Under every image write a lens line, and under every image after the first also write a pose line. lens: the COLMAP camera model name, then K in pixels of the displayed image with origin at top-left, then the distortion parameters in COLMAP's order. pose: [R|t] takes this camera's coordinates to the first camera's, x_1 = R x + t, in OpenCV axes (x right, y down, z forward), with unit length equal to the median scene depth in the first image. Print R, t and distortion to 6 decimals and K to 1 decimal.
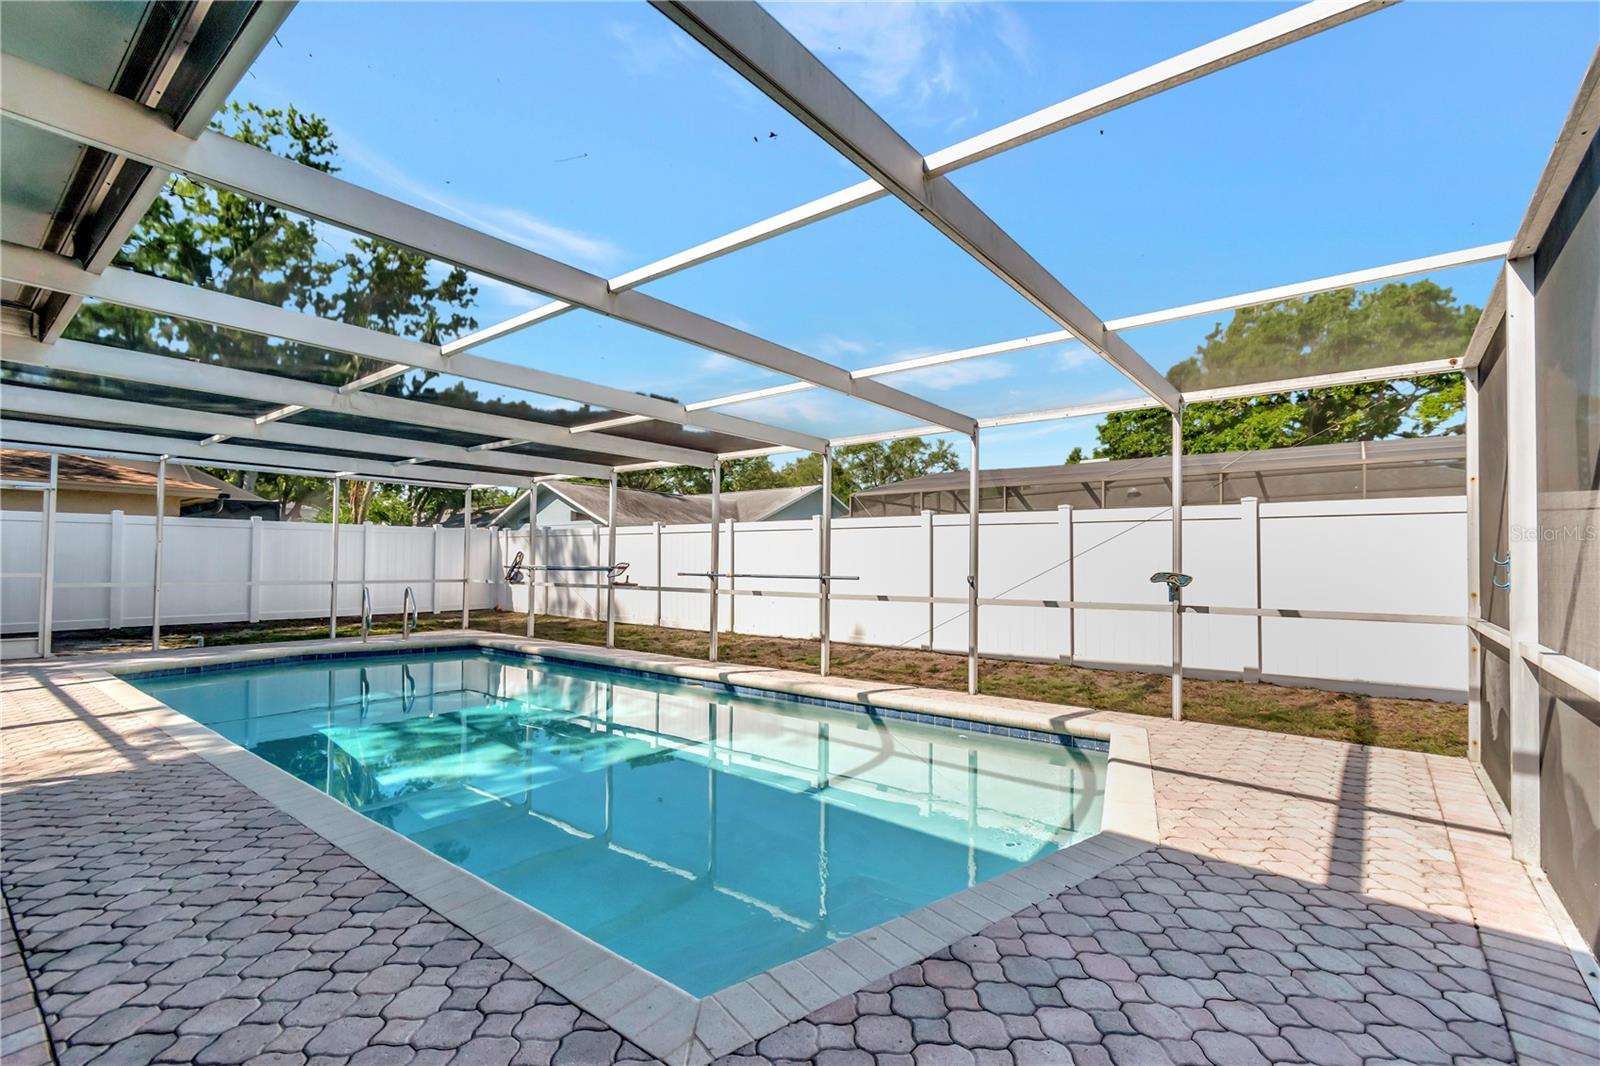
lens RADIAL K [[708.1, 0, 798.7], [0, 708.1, 548.3], [0, 0, 1]] dist [0.003375, -0.000776]
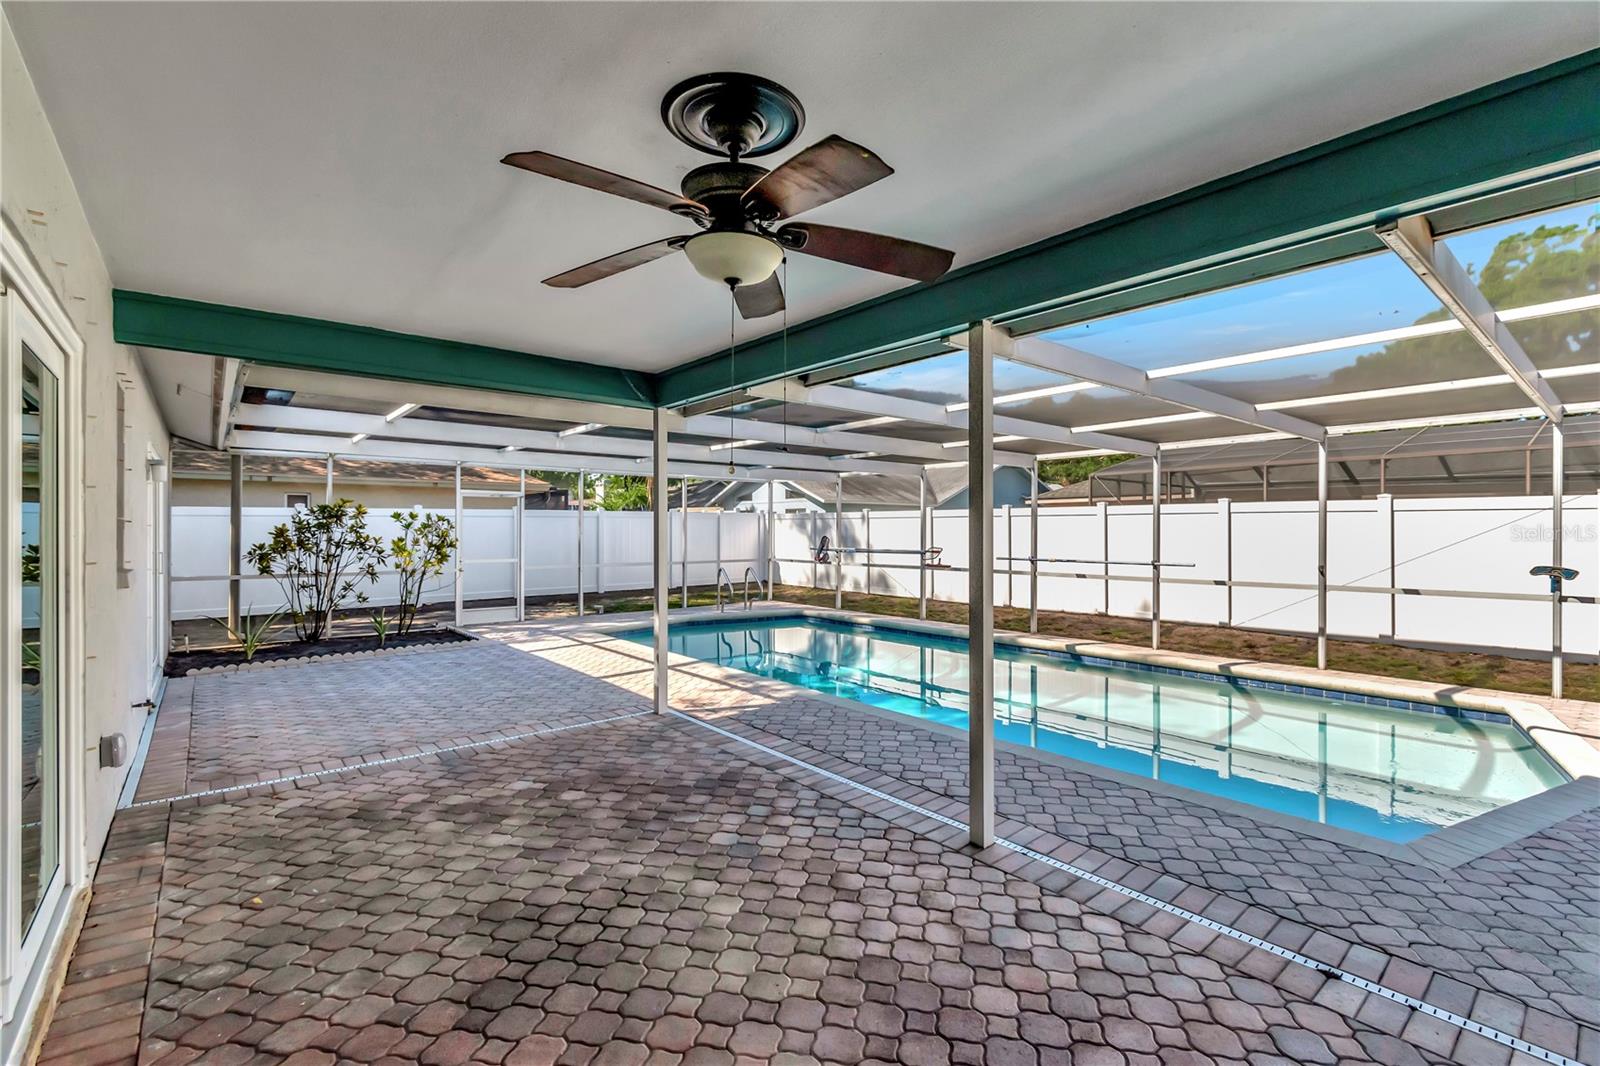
lens RADIAL K [[708.1, 0, 799.6], [0, 708.1, 525.9], [0, 0, 1]] dist [0.003375, -0.000776]
pose [[0.980591, -0.009436, -0.195836, -0.347148], [0.012715, 0.999799, 0.015494, -0.051829], [0.195651, -0.017683, 0.980514, -0.273117]]
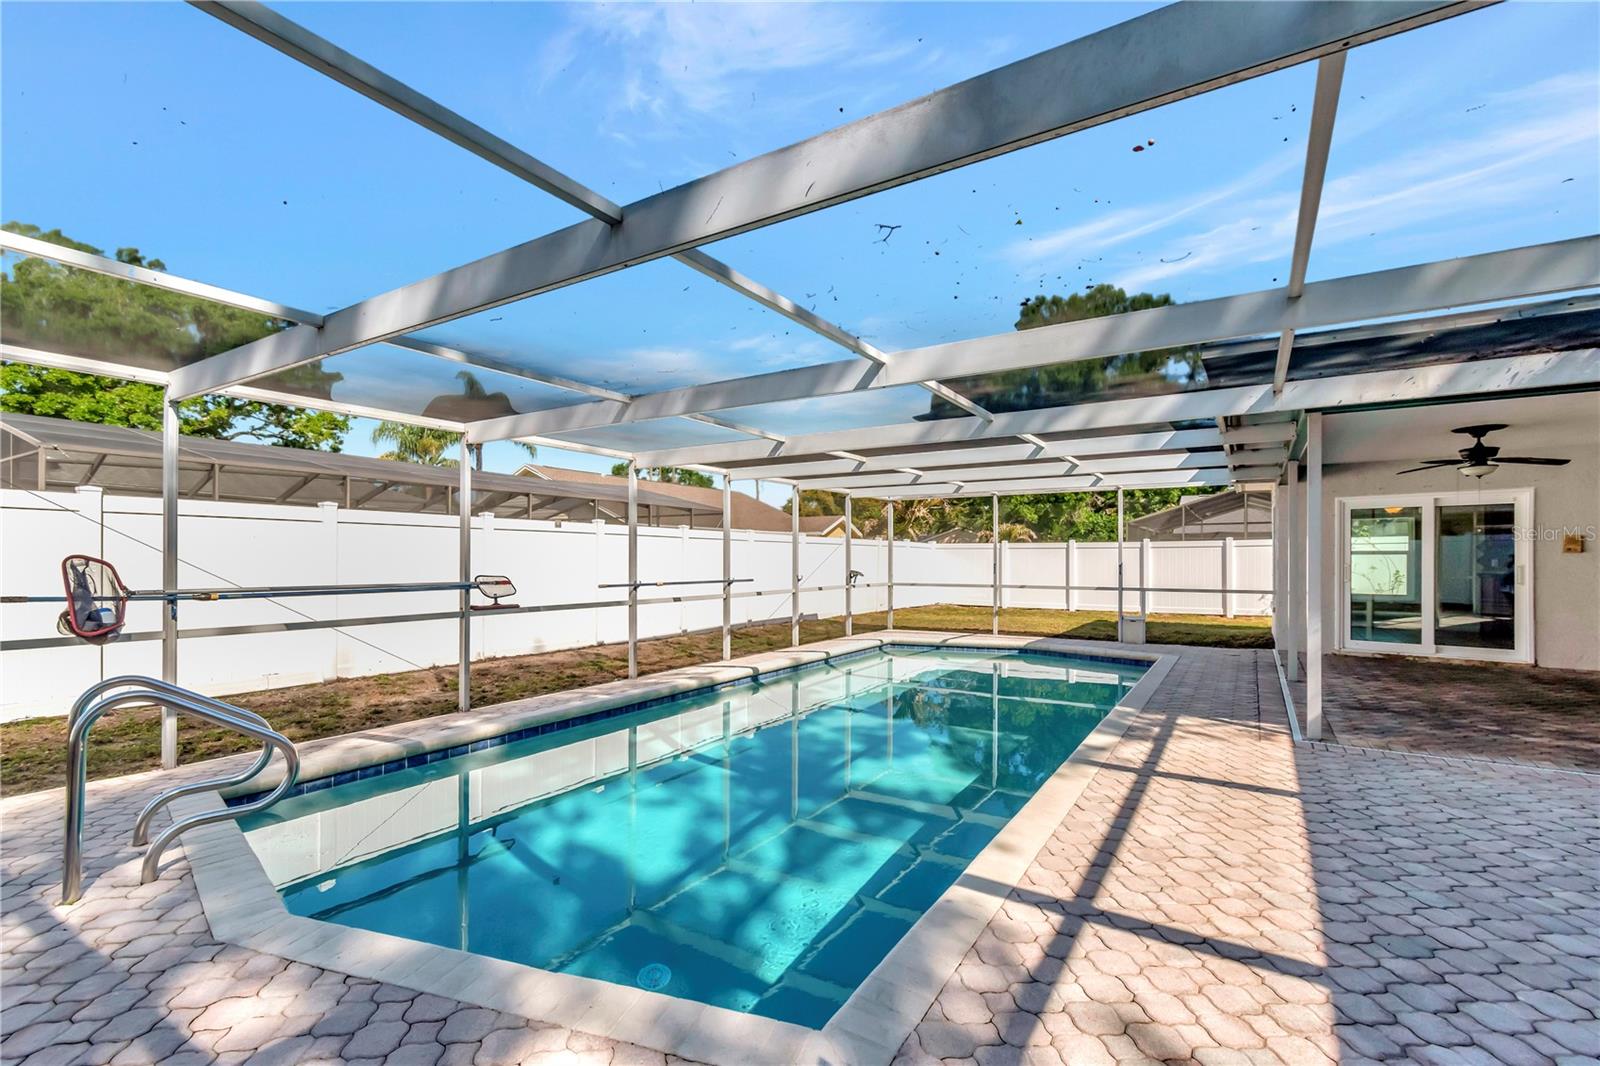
lens RADIAL K [[708.1, 0, 814.3], [0, 708.1, 549.3], [0, 0, 1]] dist [0.003375, -0.000776]
pose [[-0.105327, 0.005014, 0.994425, -1.376719], [-0.024410, 0.999673, -0.007626, -0.009362], [-0.994138, -0.025077, -0.105170, 1.120227]]
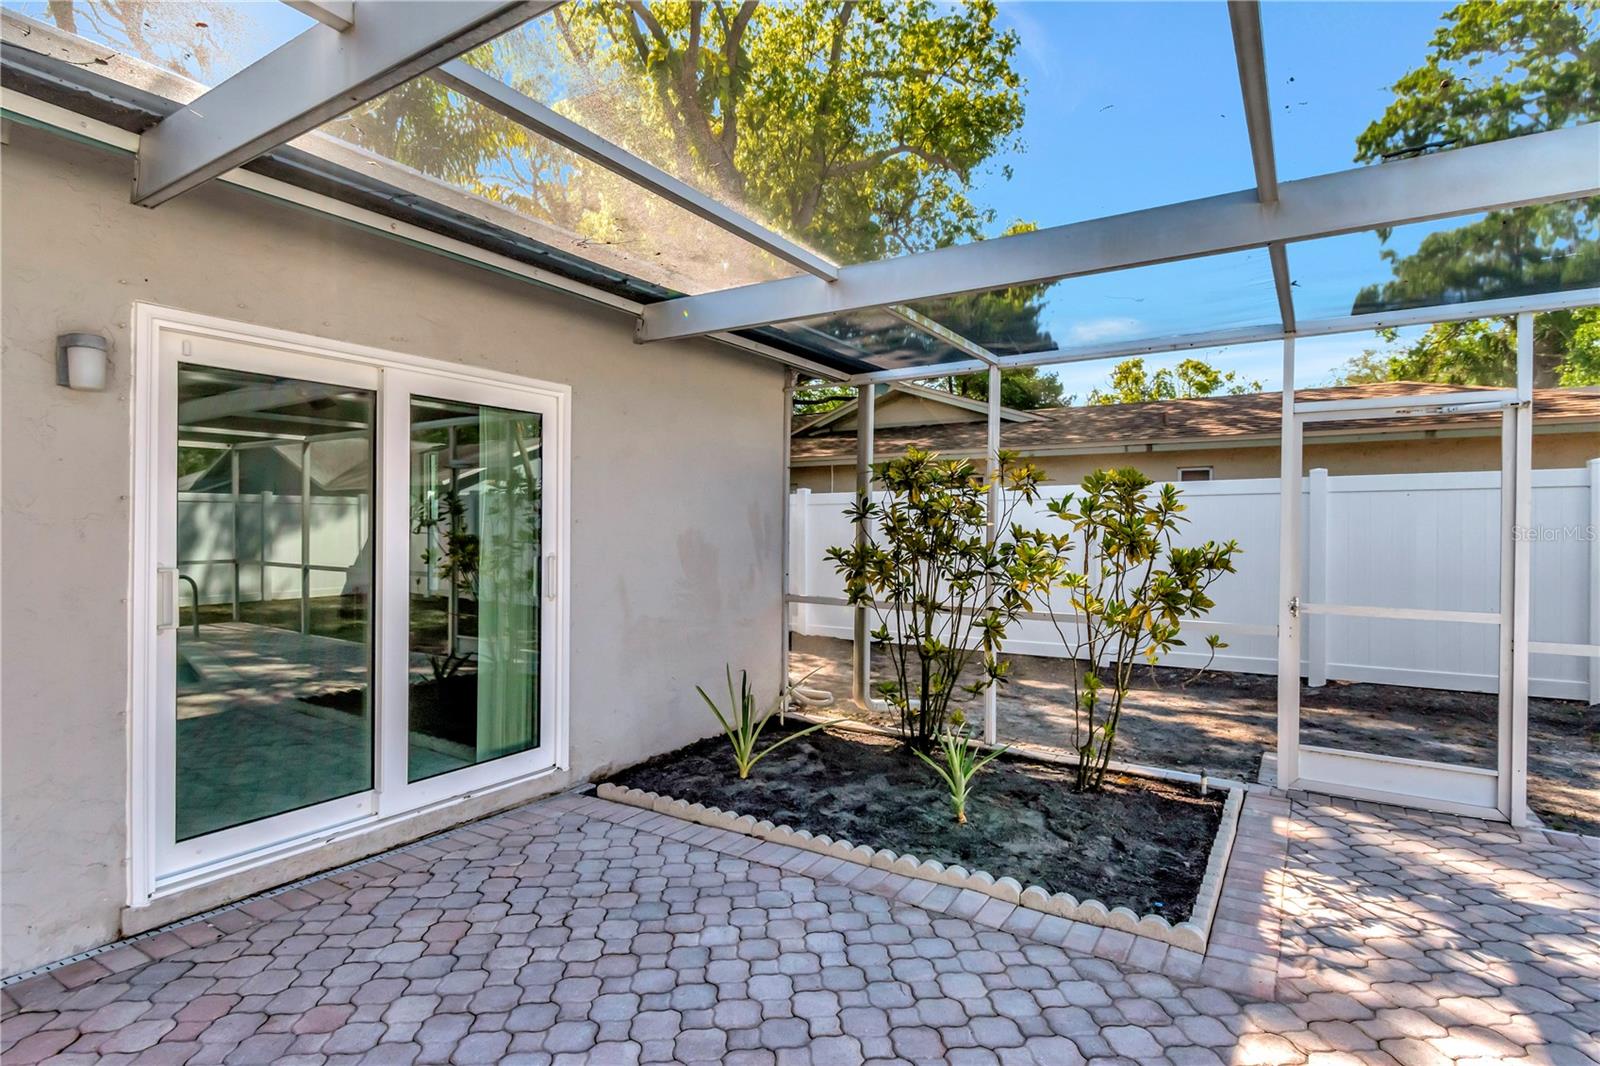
lens RADIAL K [[792.4, 0, 793.0], [0, 792.4, 529.7], [0, 0, 1]] dist [-0.002823, -0.000166]
pose [[0.094028, -0.002475, -0.995566, -0.859744], [0.018676, 0.999825, -0.000722, -0.026268], [0.995394, -0.018525, 0.094058, 0.728773]]
